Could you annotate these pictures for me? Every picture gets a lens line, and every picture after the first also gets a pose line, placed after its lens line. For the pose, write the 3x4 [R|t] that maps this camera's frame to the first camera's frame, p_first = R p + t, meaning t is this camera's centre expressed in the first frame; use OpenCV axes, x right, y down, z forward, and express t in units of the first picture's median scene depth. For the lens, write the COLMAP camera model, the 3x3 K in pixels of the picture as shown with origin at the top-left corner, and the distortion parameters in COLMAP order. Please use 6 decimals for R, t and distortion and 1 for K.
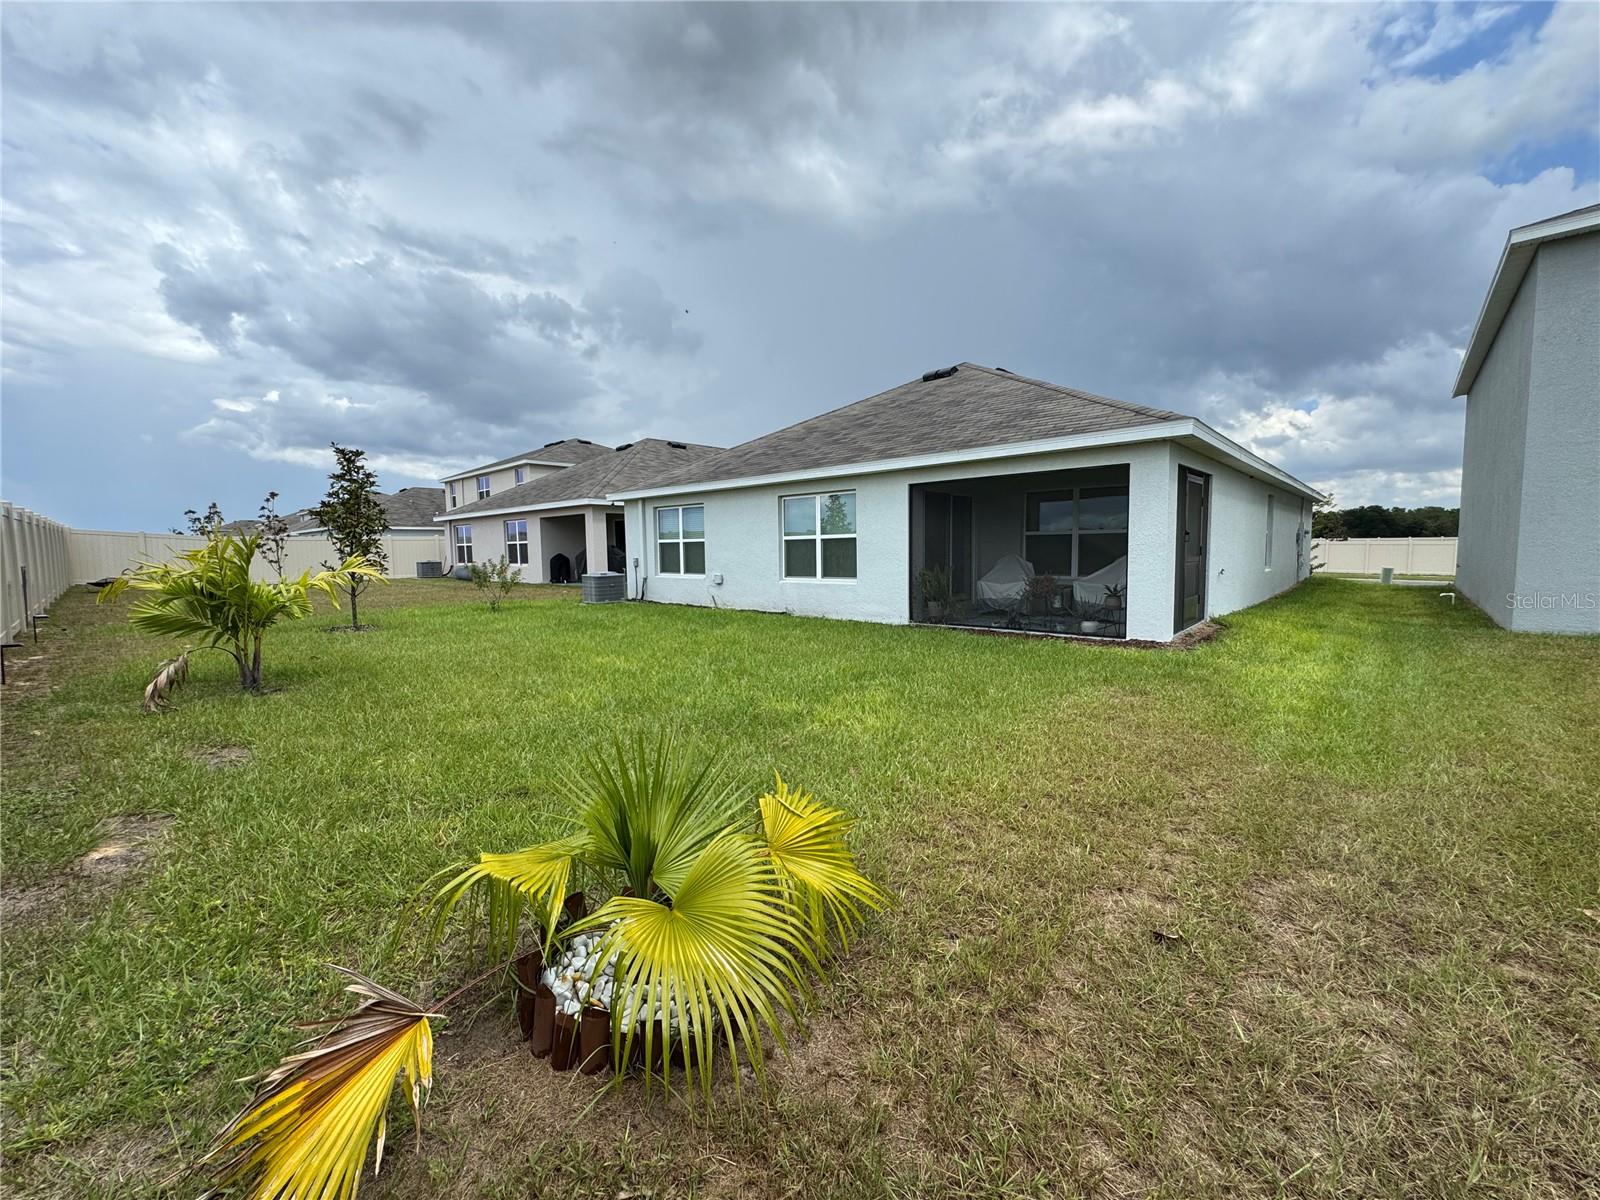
lens RADIAL K [[645.2, 0, 794.6], [0, 645.2, 596.6], [0, 0, 1]] dist [-0.010964, 0.003239]
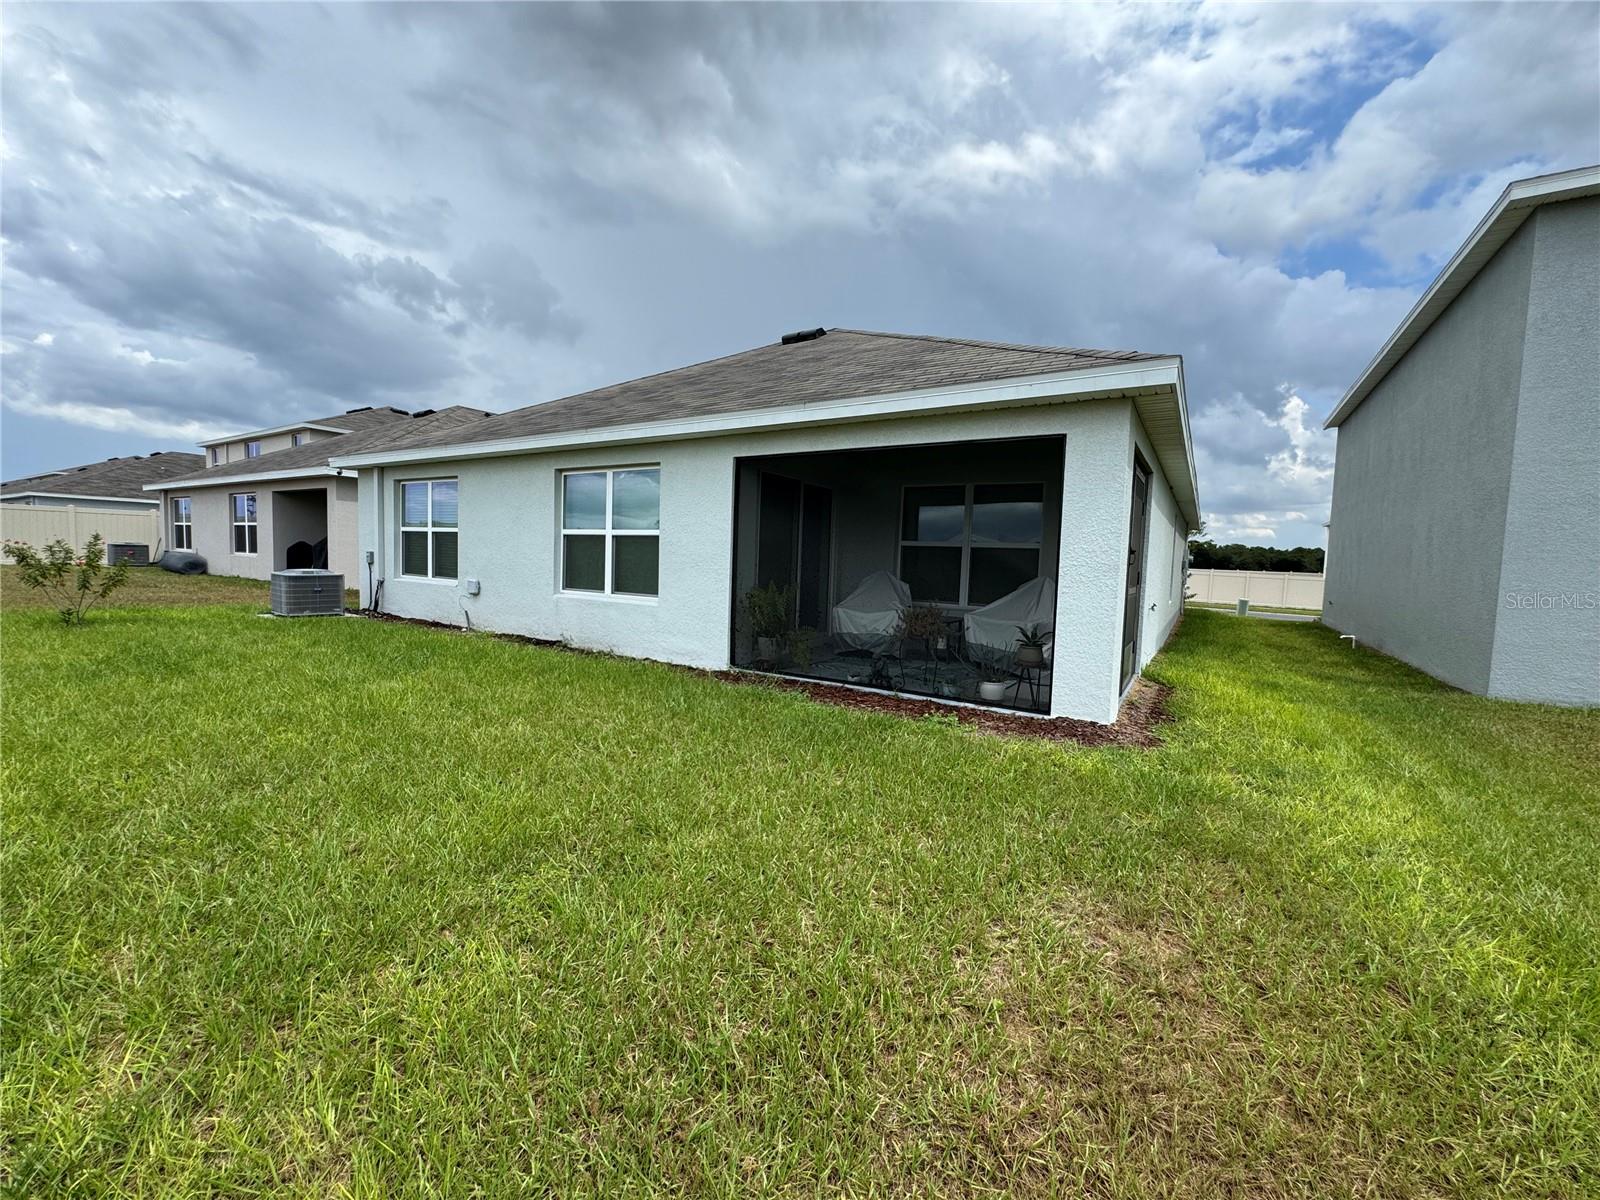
lens RADIAL K [[645.2, 0, 799.6], [0, 645.2, 599.2], [0, 0, 1]] dist [-0.010964, 0.003239]
pose [[0.981400, 0.036449, 0.188480, 0.010808], [-0.034959, 0.999326, -0.011225, -0.002205], [-0.188762, 0.004428, 0.982013, 0.030060]]
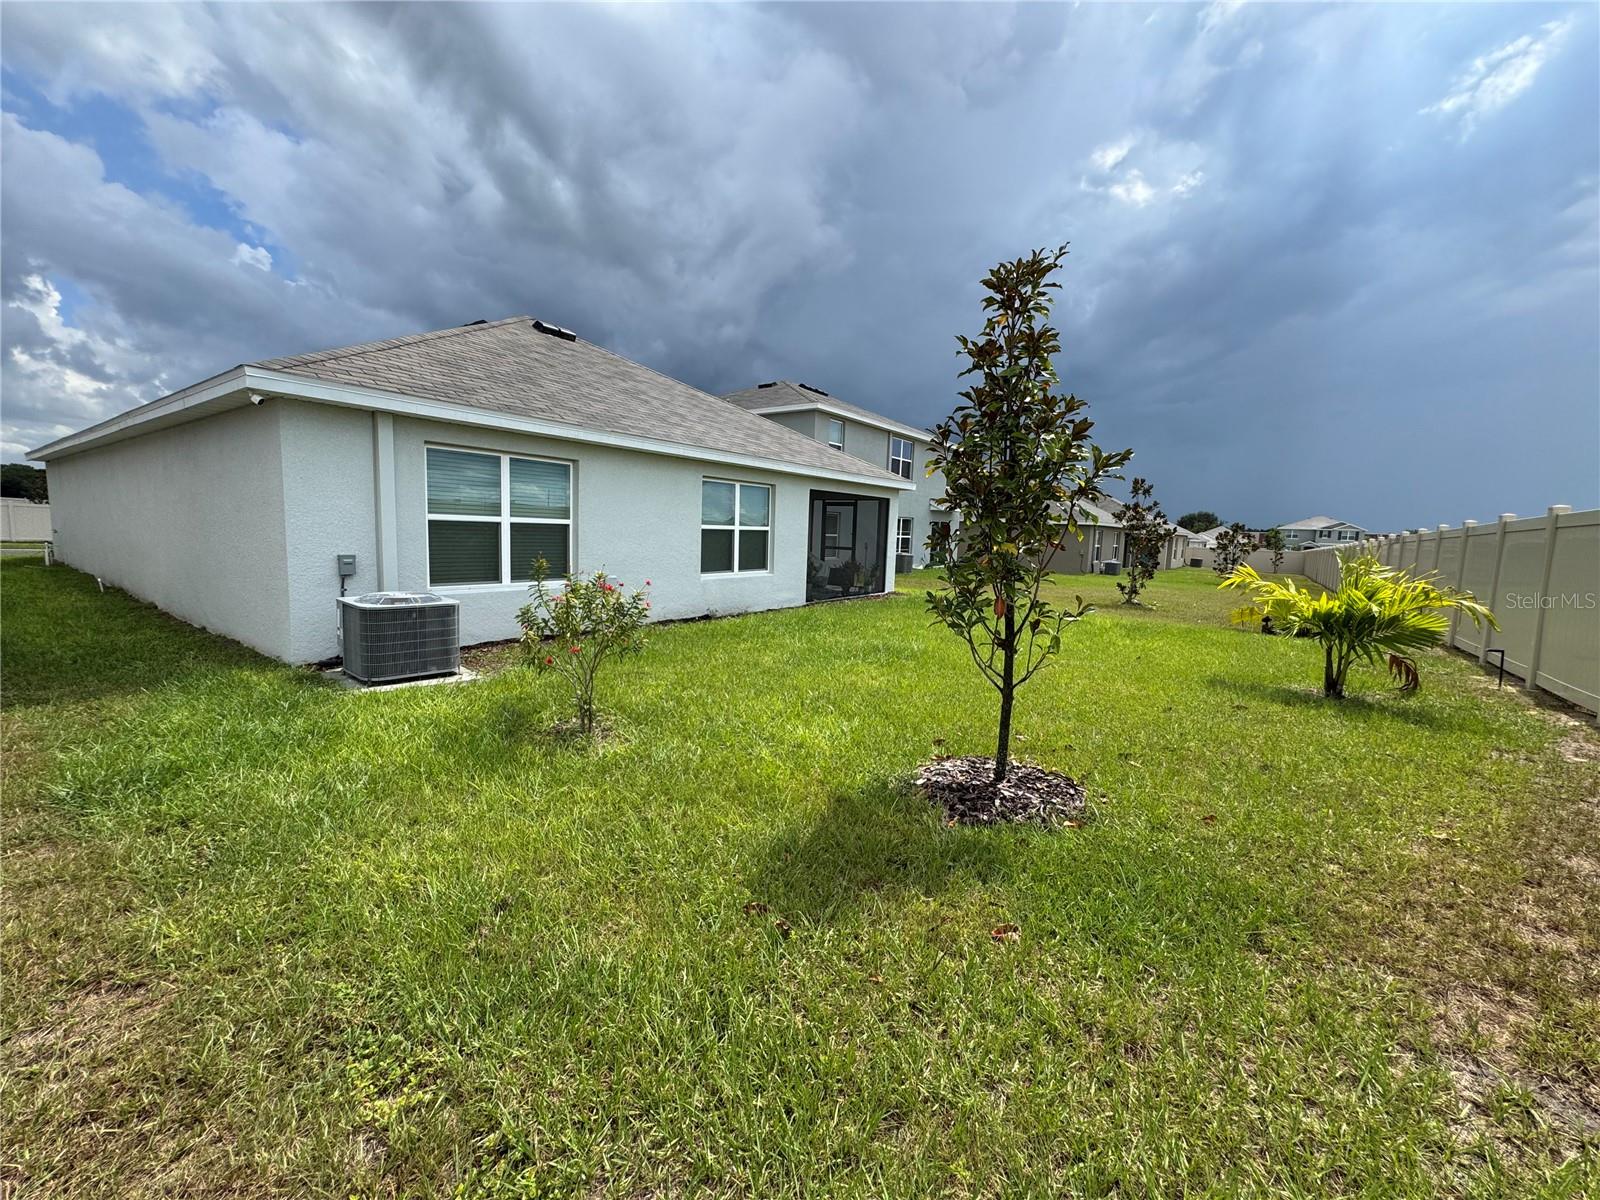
lens RADIAL K [[645.2, 0, 797.2], [0, 645.2, 600.0], [0, 0, 1]] dist [-0.010964, 0.003239]
pose [[-0.118325, -0.092976, 0.988612, -0.090267], [0.049092, 0.993841, 0.099343, -0.007678], [-0.991761, 0.060288, -0.113032, 0.101987]]
